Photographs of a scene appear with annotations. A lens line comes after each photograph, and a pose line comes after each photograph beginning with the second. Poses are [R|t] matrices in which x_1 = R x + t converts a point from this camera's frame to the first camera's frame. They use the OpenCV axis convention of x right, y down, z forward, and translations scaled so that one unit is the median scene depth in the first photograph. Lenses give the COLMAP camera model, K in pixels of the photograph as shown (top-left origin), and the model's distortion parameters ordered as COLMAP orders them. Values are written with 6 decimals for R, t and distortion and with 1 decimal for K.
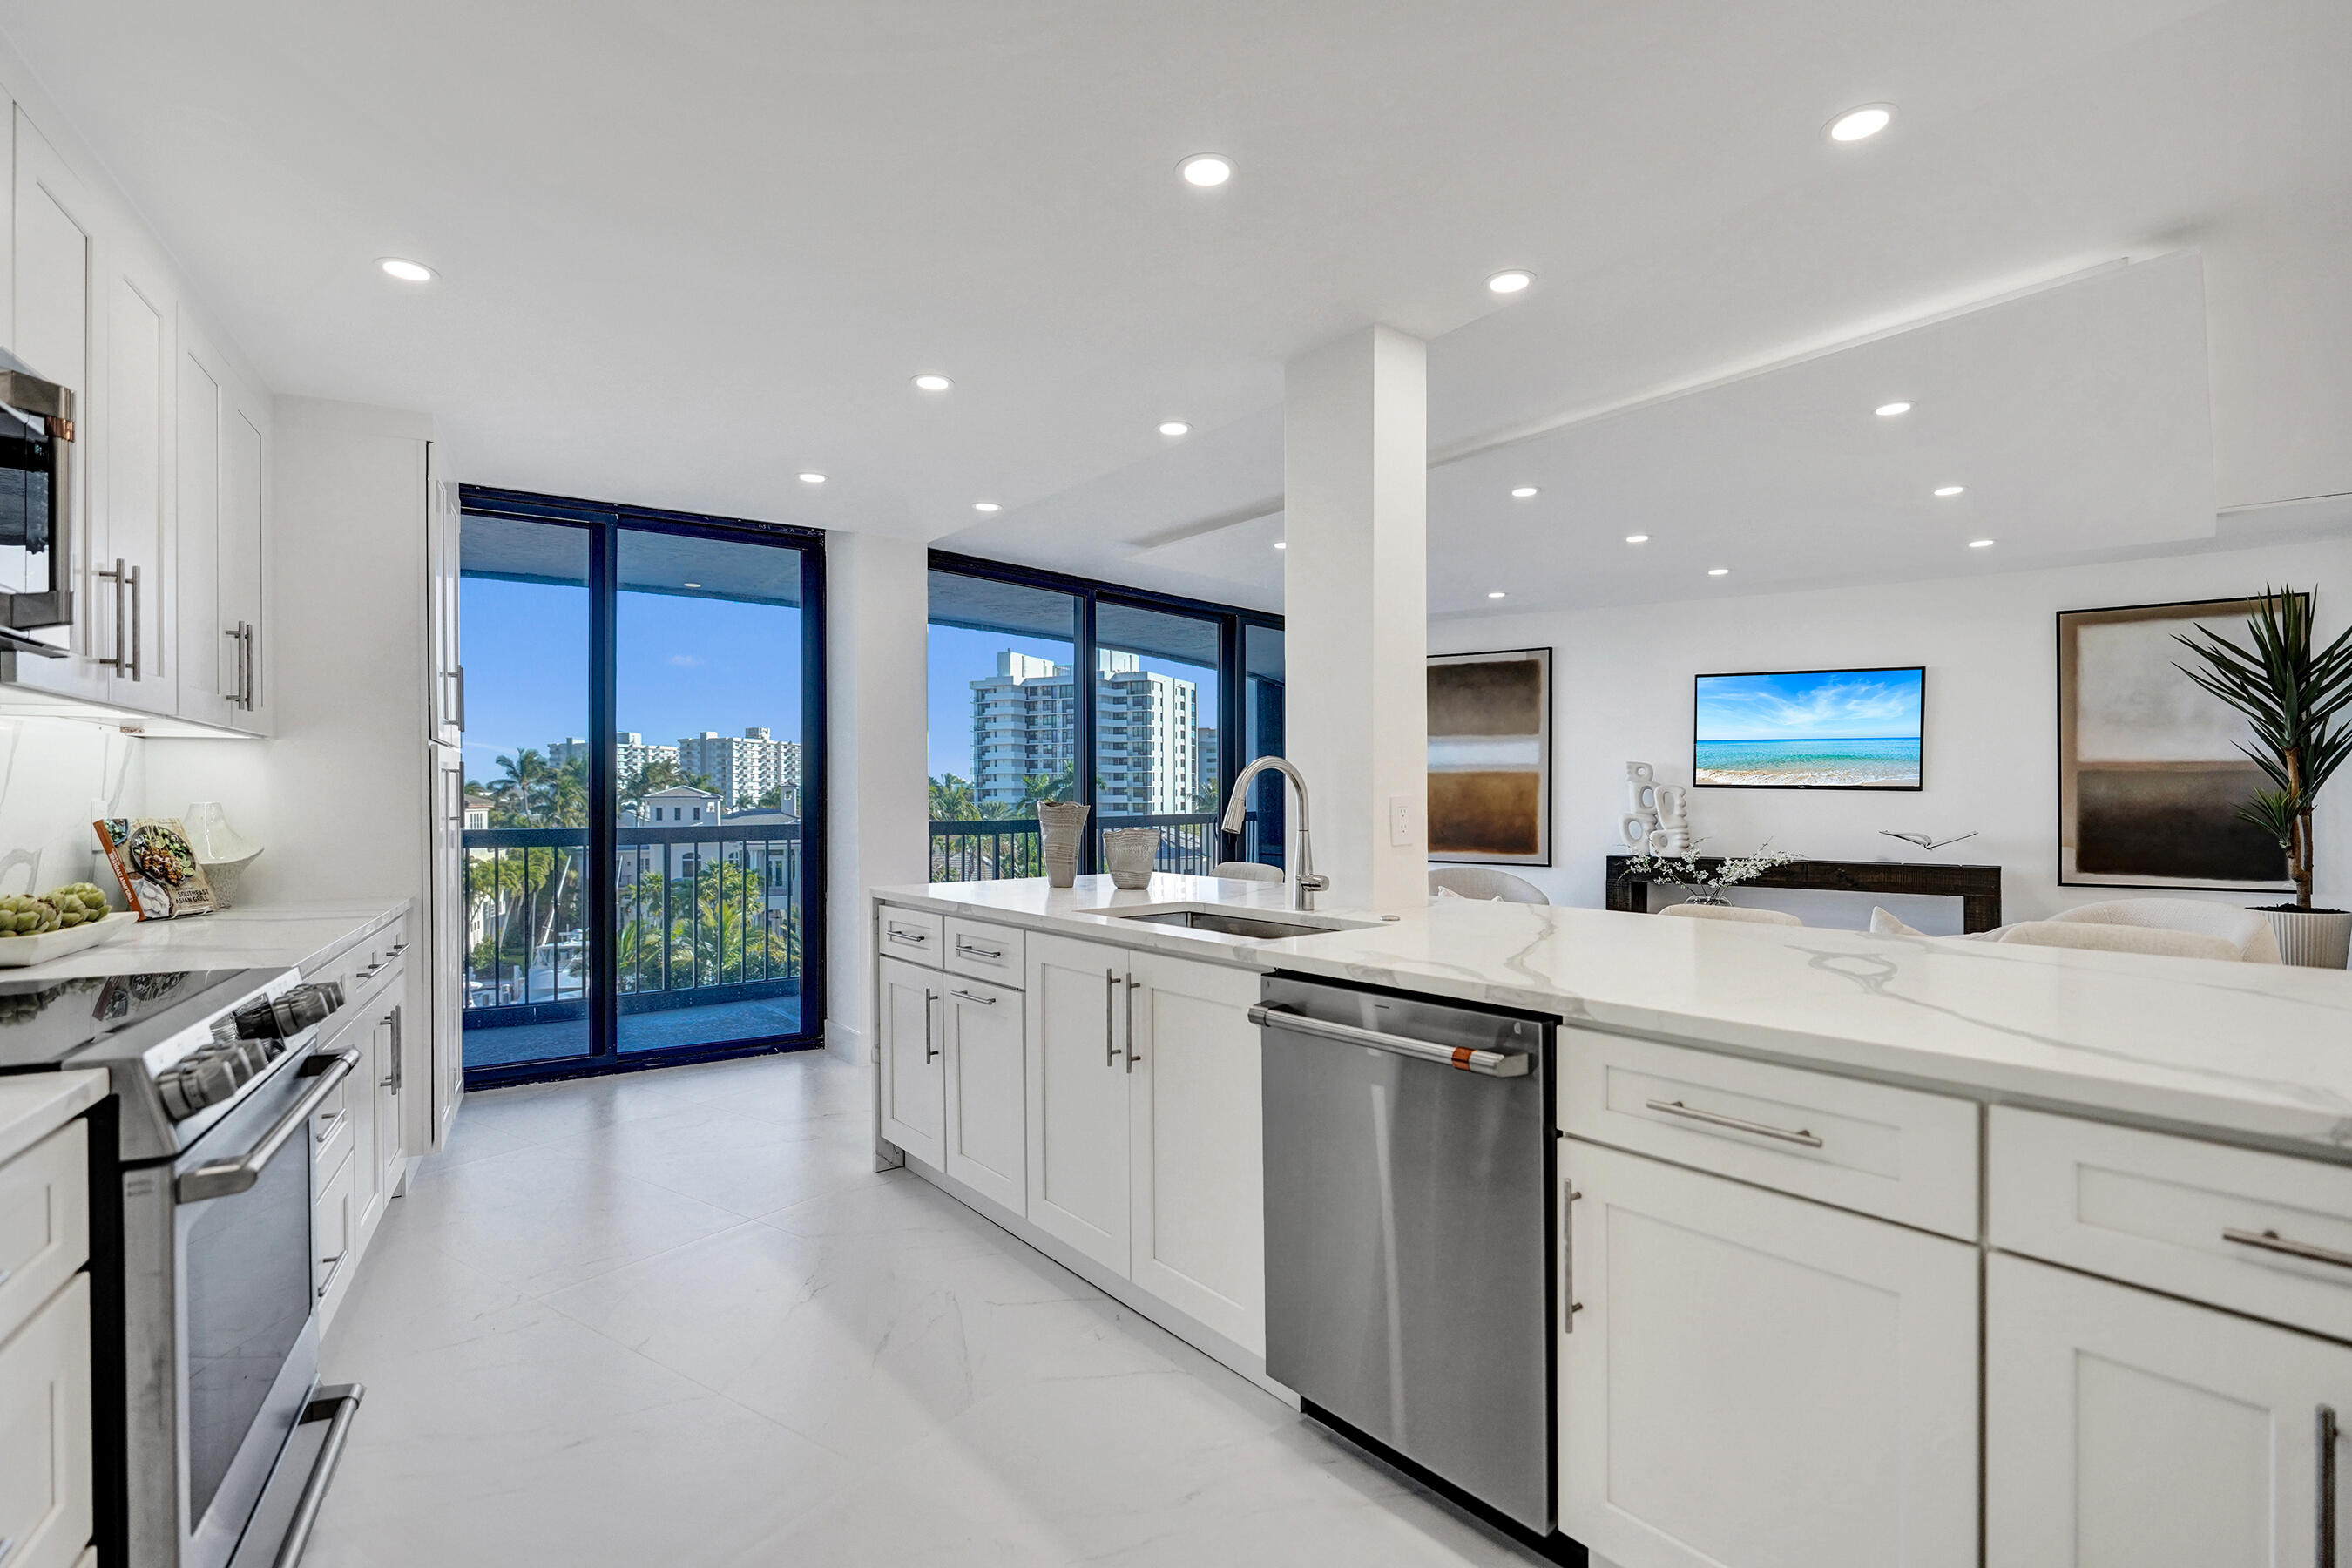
lens RADIAL K [[1088.7, 0, 1197.3], [0, 1088.7, 800.0], [0, 0, 1]] dist [0.006647, 0.000478]
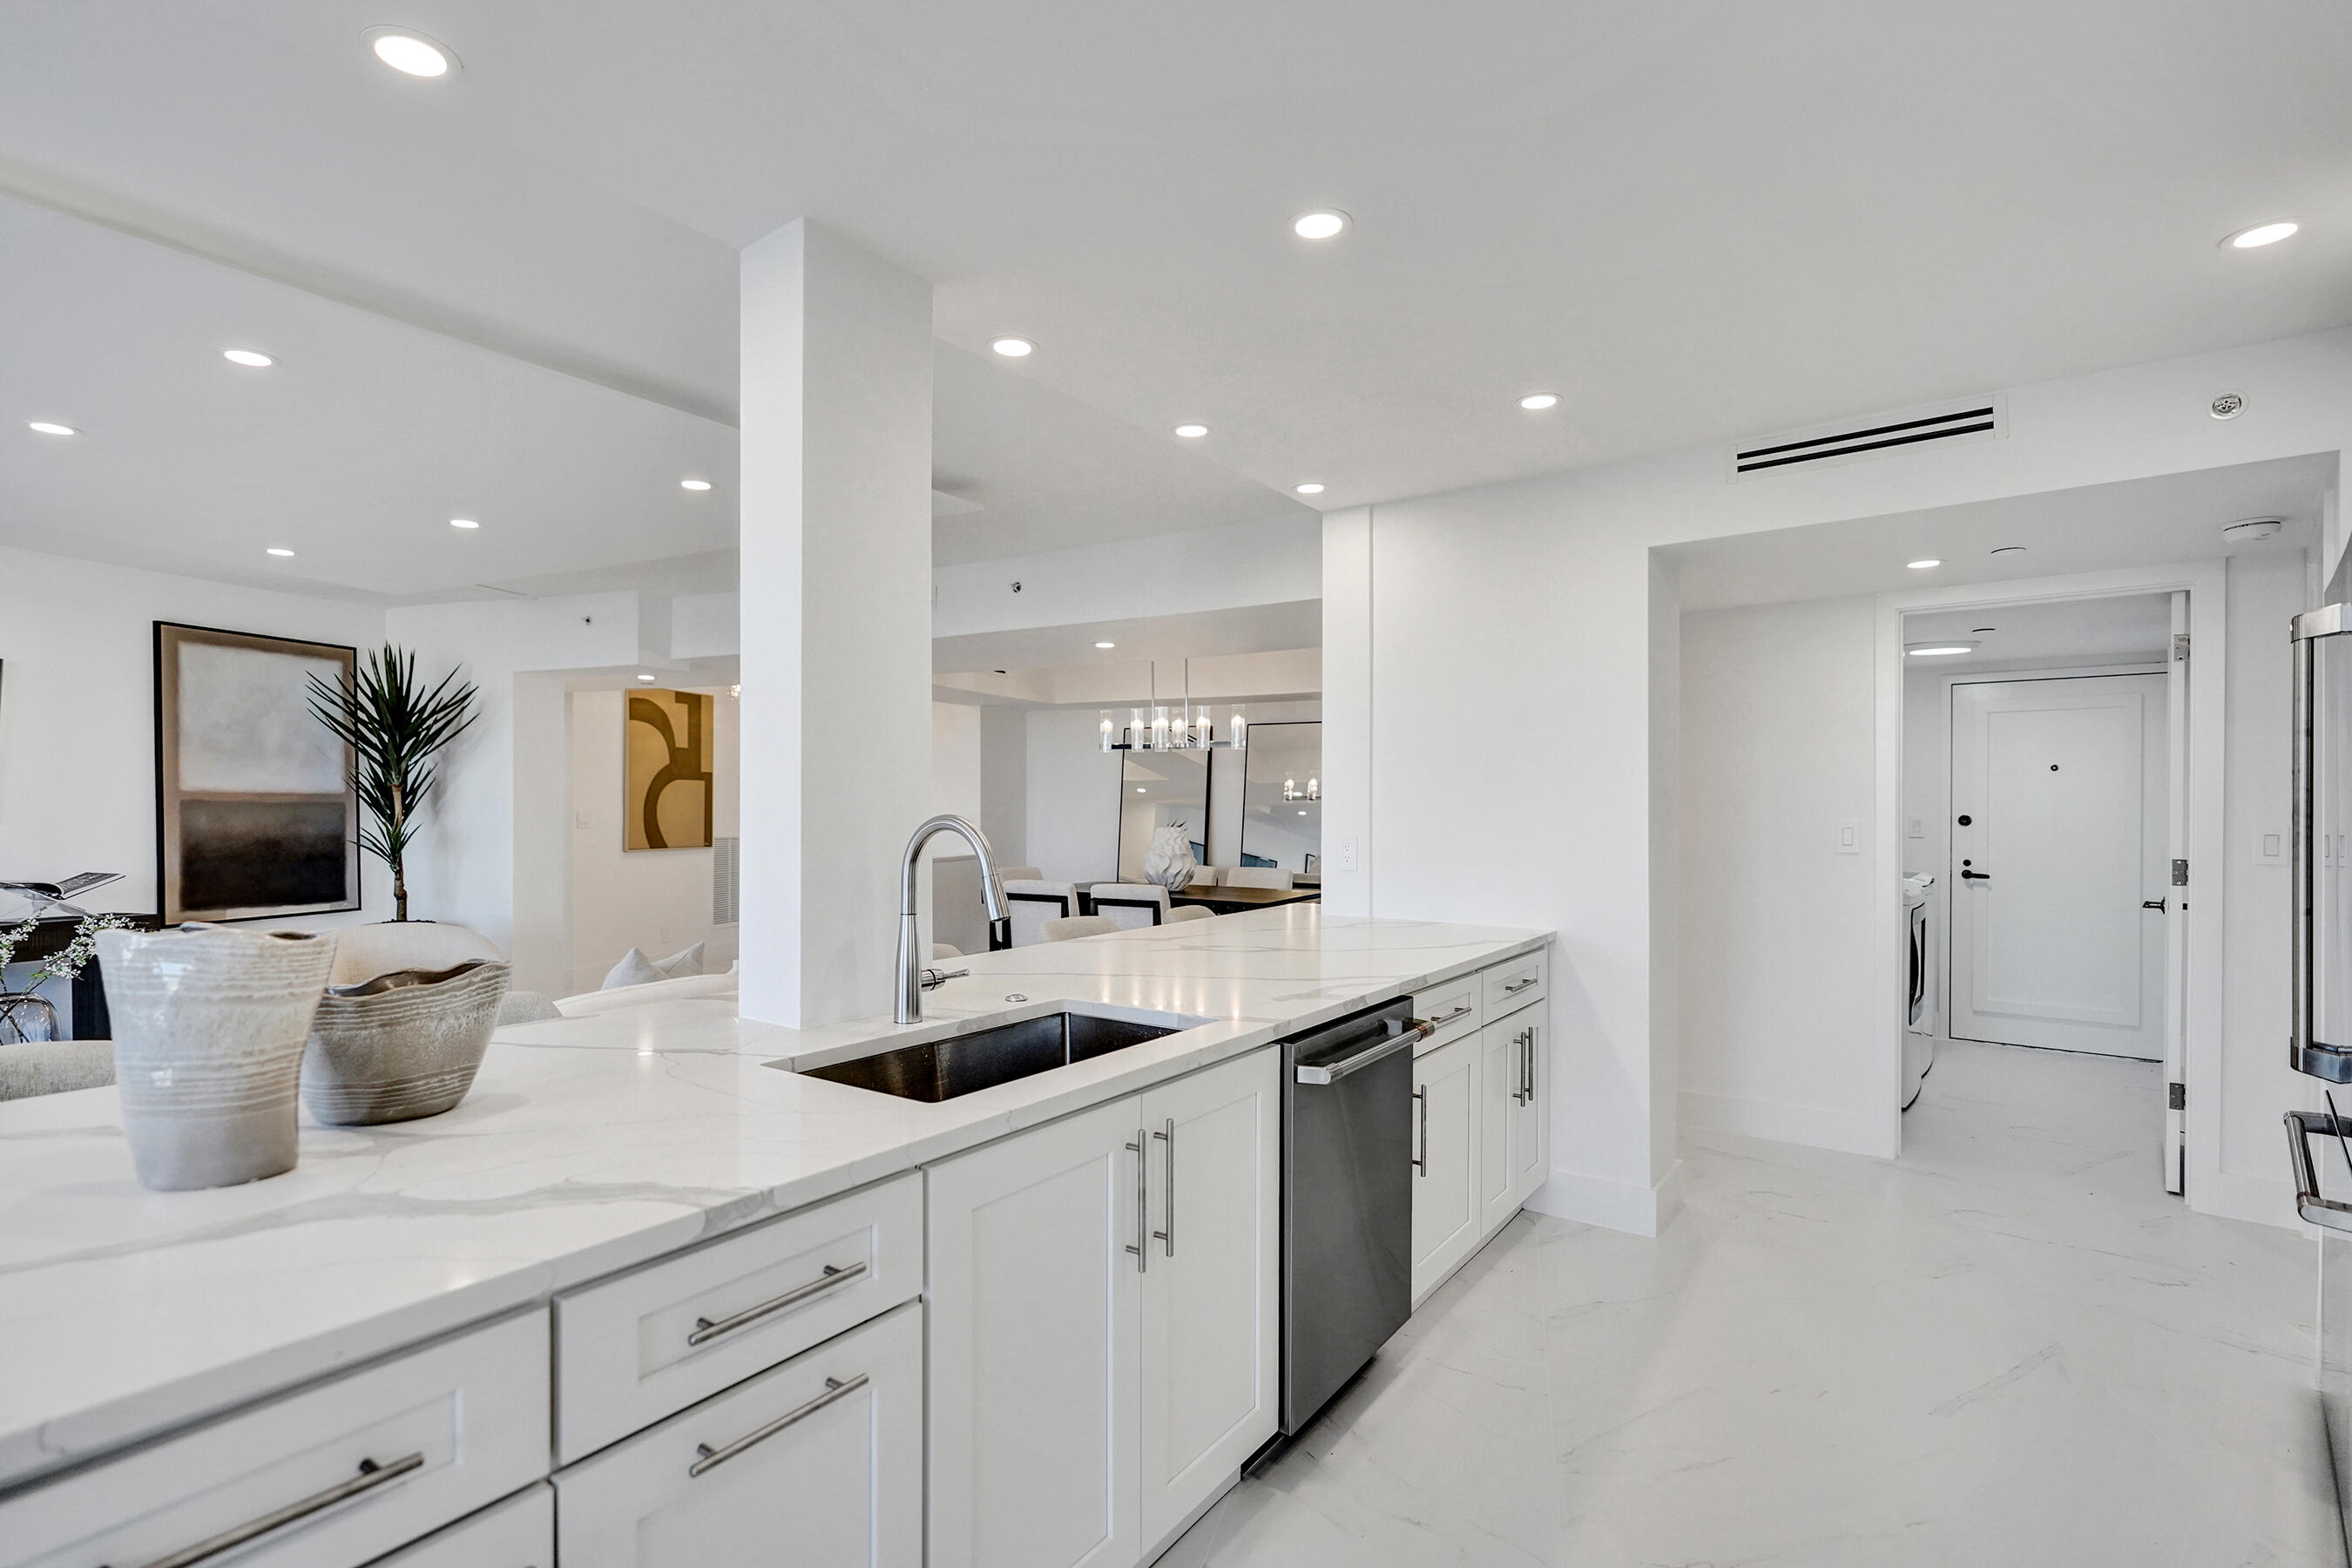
lens RADIAL K [[1088.7, 0, 1174.0], [0, 1088.7, 794.7], [0, 0, 1]] dist [0.006647, 0.000478]
pose [[-0.266114, 0.008851, 0.963901, -0.295500], [0.005176, 0.999957, -0.007753, -0.020421], [-0.963928, 0.002926, -0.266148, 0.455319]]
